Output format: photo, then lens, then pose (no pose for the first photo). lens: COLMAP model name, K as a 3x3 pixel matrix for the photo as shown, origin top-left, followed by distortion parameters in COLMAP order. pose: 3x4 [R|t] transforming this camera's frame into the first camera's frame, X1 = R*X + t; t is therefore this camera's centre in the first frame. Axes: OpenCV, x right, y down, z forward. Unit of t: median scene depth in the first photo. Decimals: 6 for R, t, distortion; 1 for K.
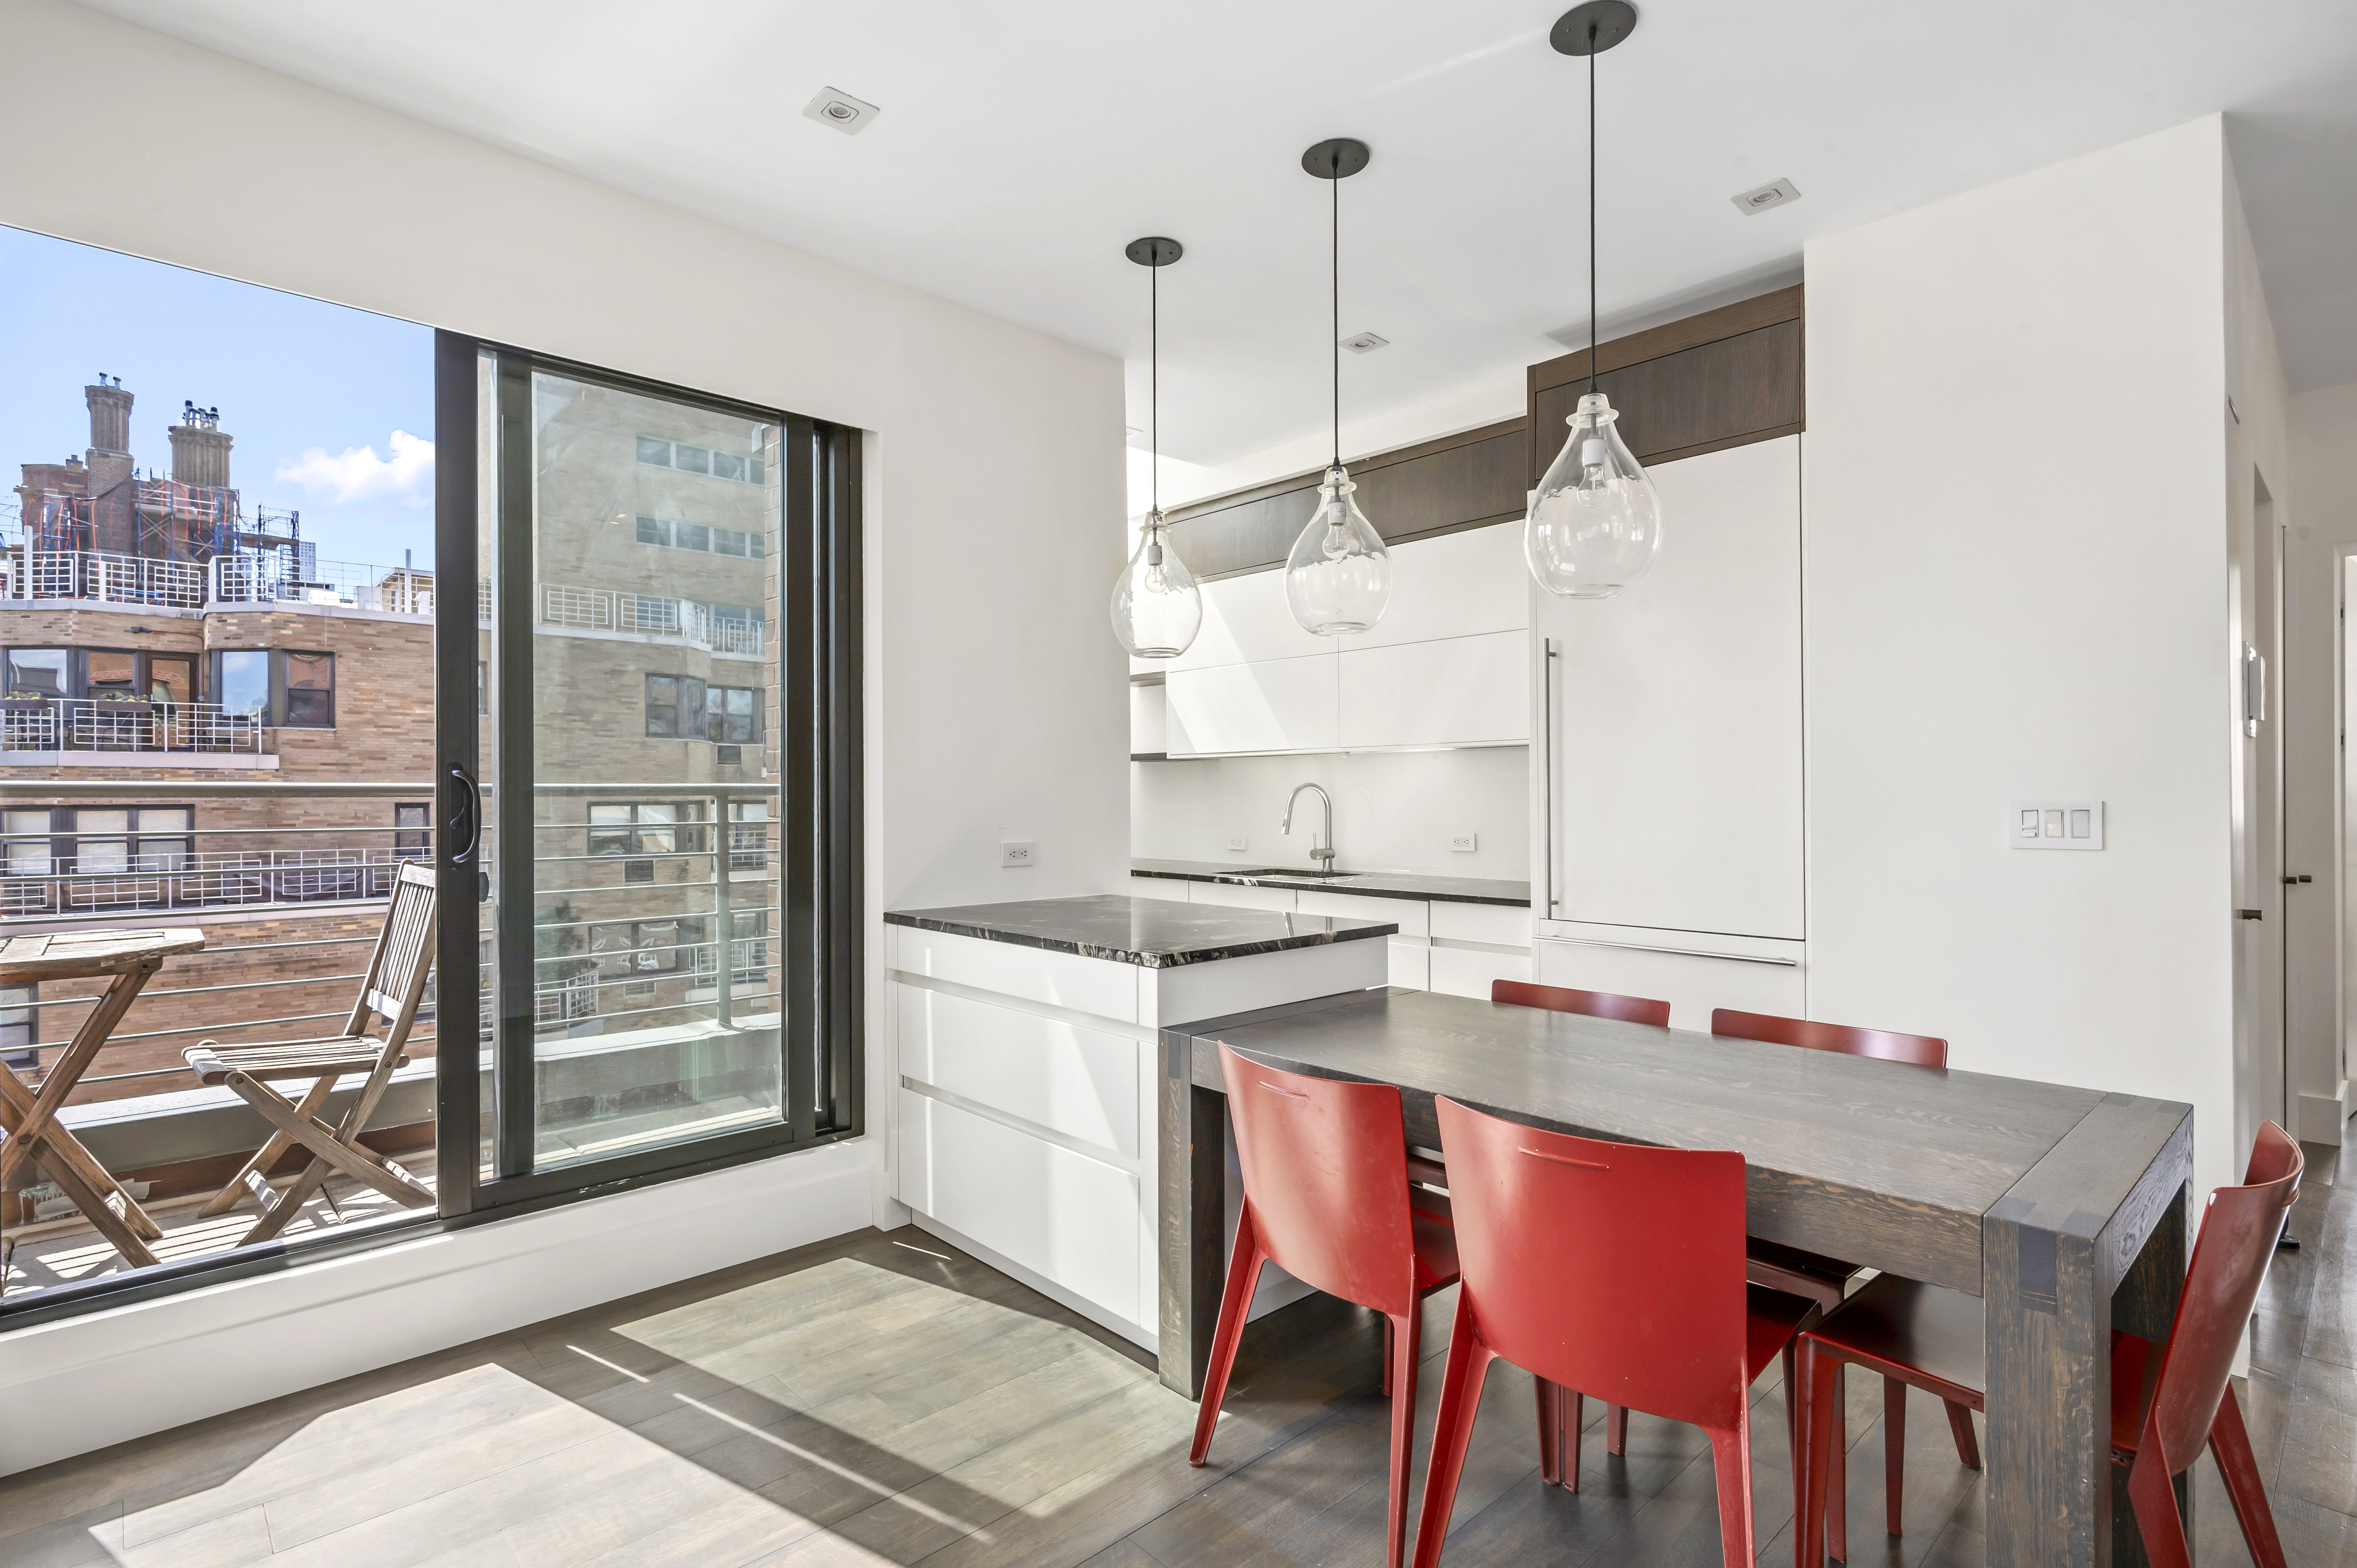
lens RADIAL K [[1139.2, 0, 1180.3], [0, 1139.2, 794.3], [0, 0, 1]] dist [0.000623, 0.000231]
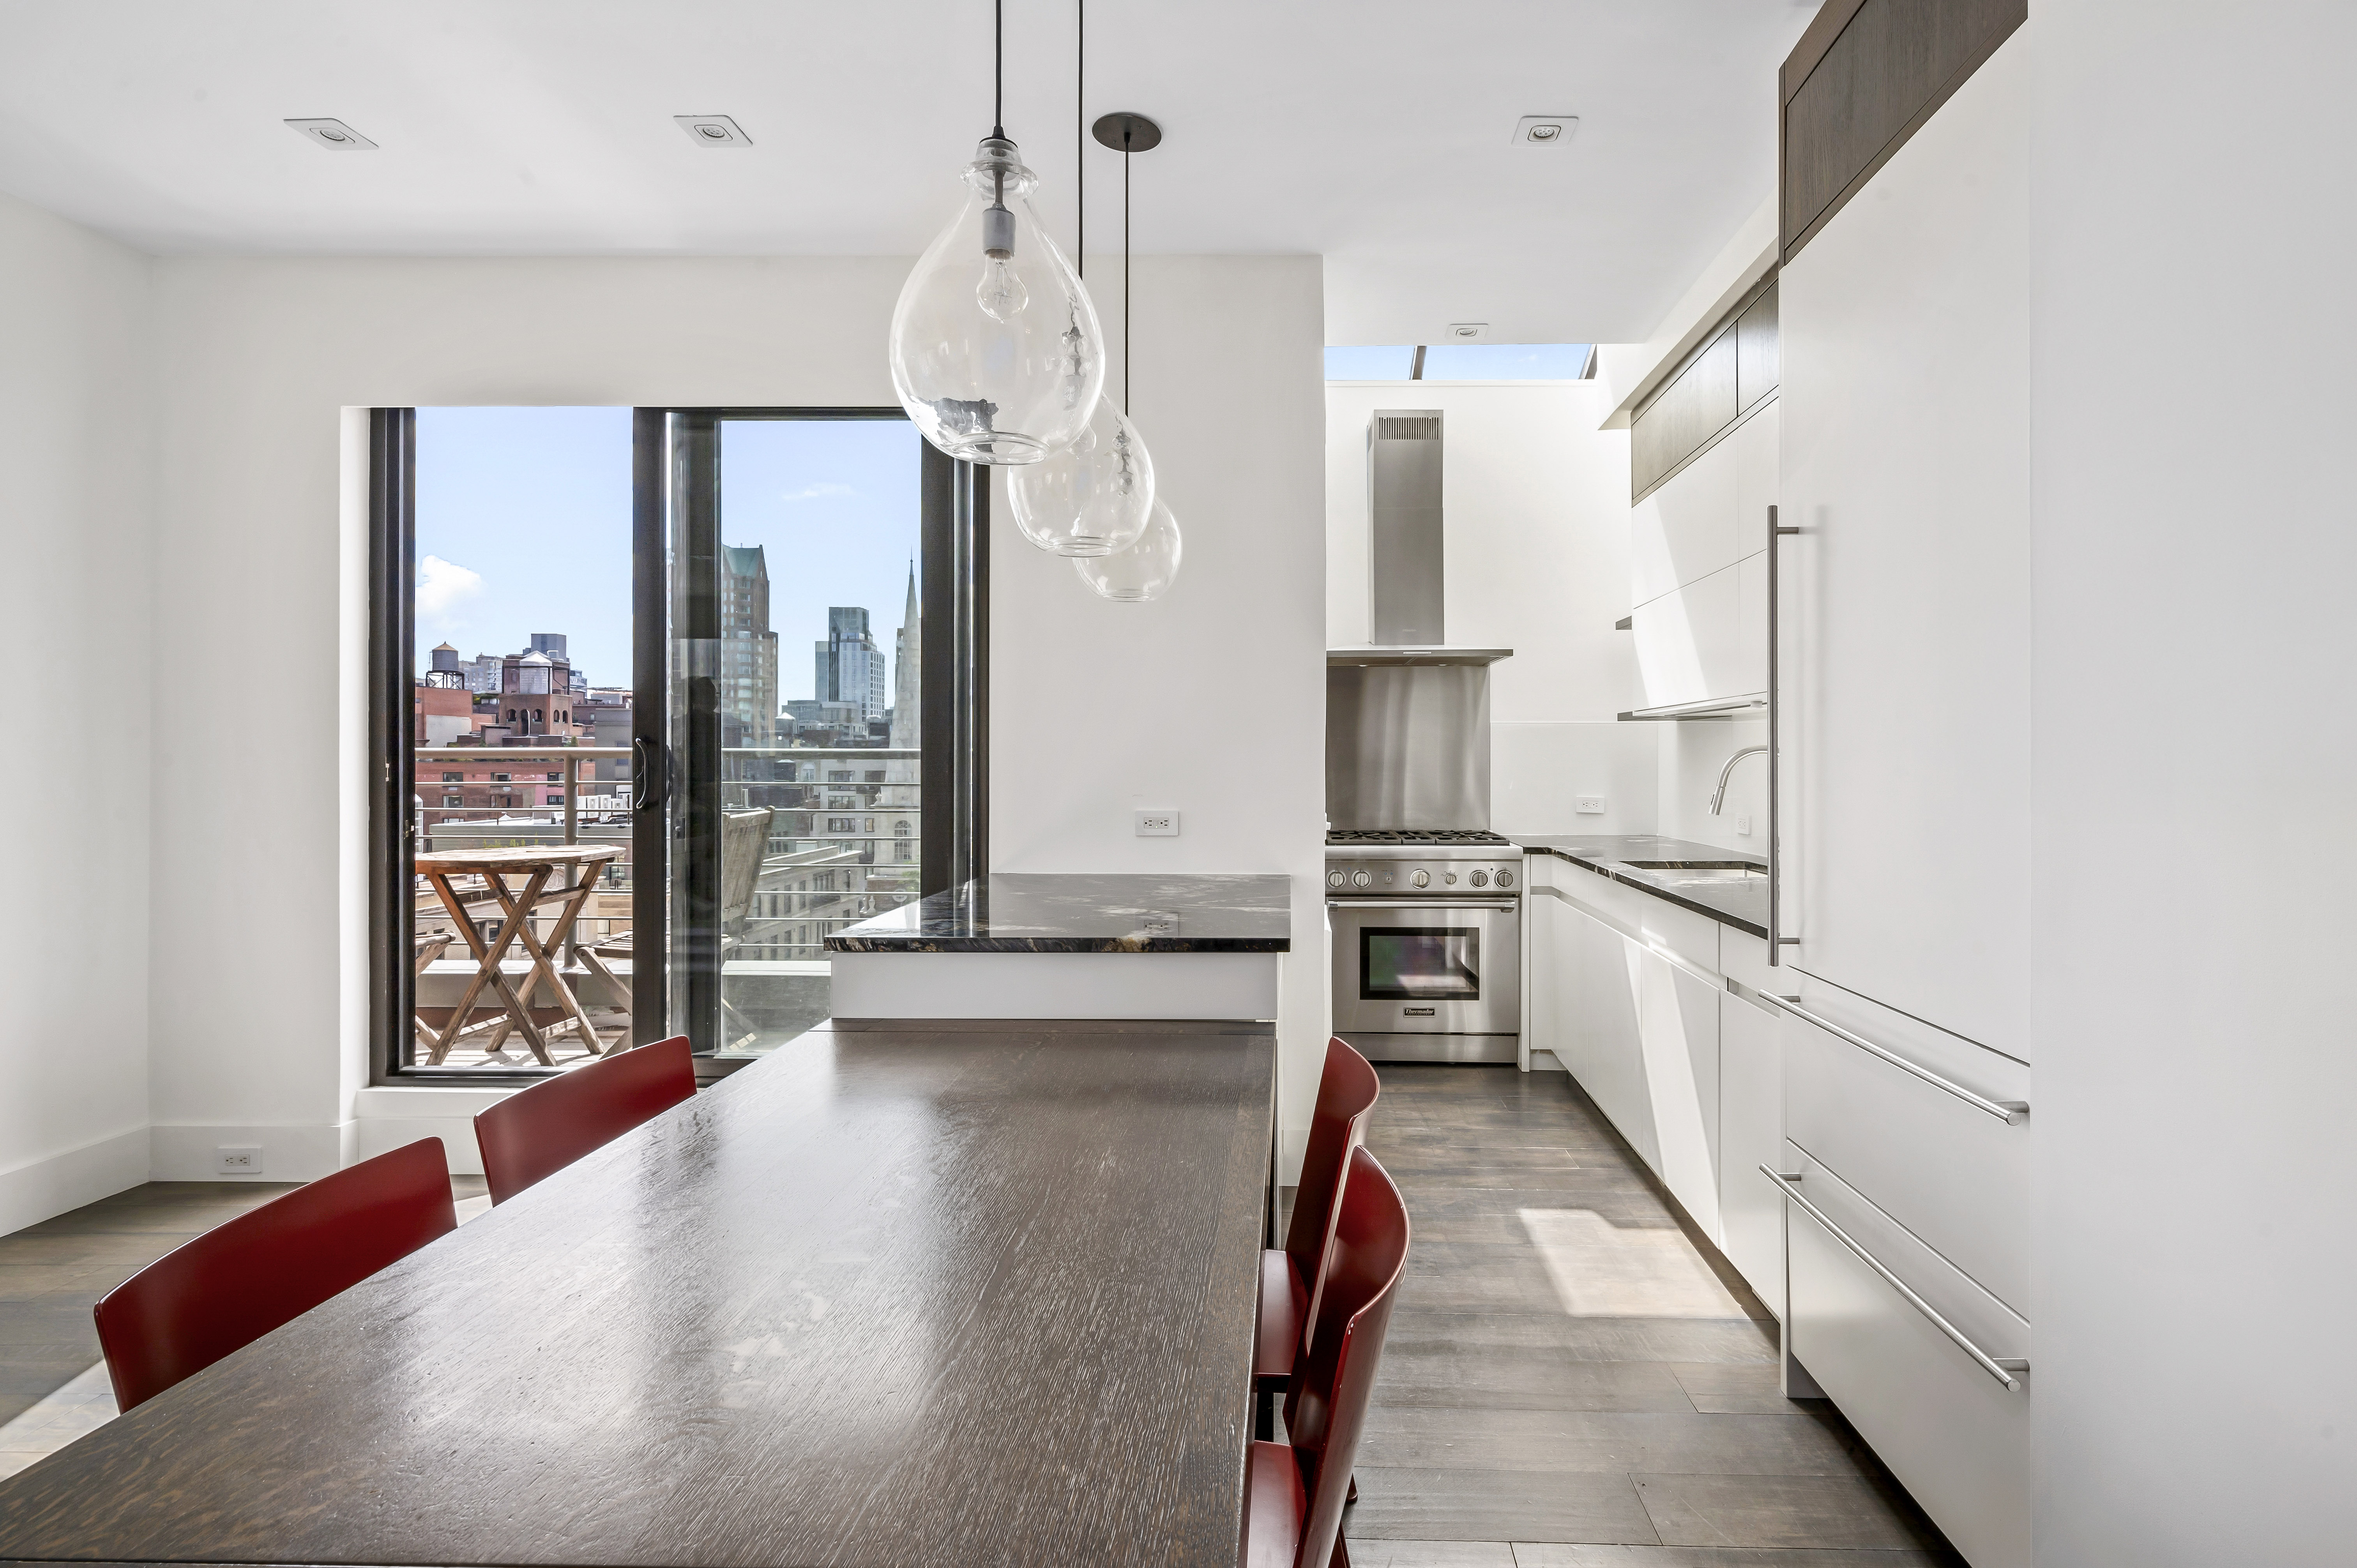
lens RADIAL K [[1112.1, 0, 1178.5], [0, 1112.1, 754.2], [0, 0, 1]] dist [0.001555, 0.000118]
pose [[0.735809, -0.002037, -0.677186, 0.578458], [-0.001316, 0.999989, -0.004438, 0.000057], [0.677188, 0.004157, 0.735798, 0.403591]]
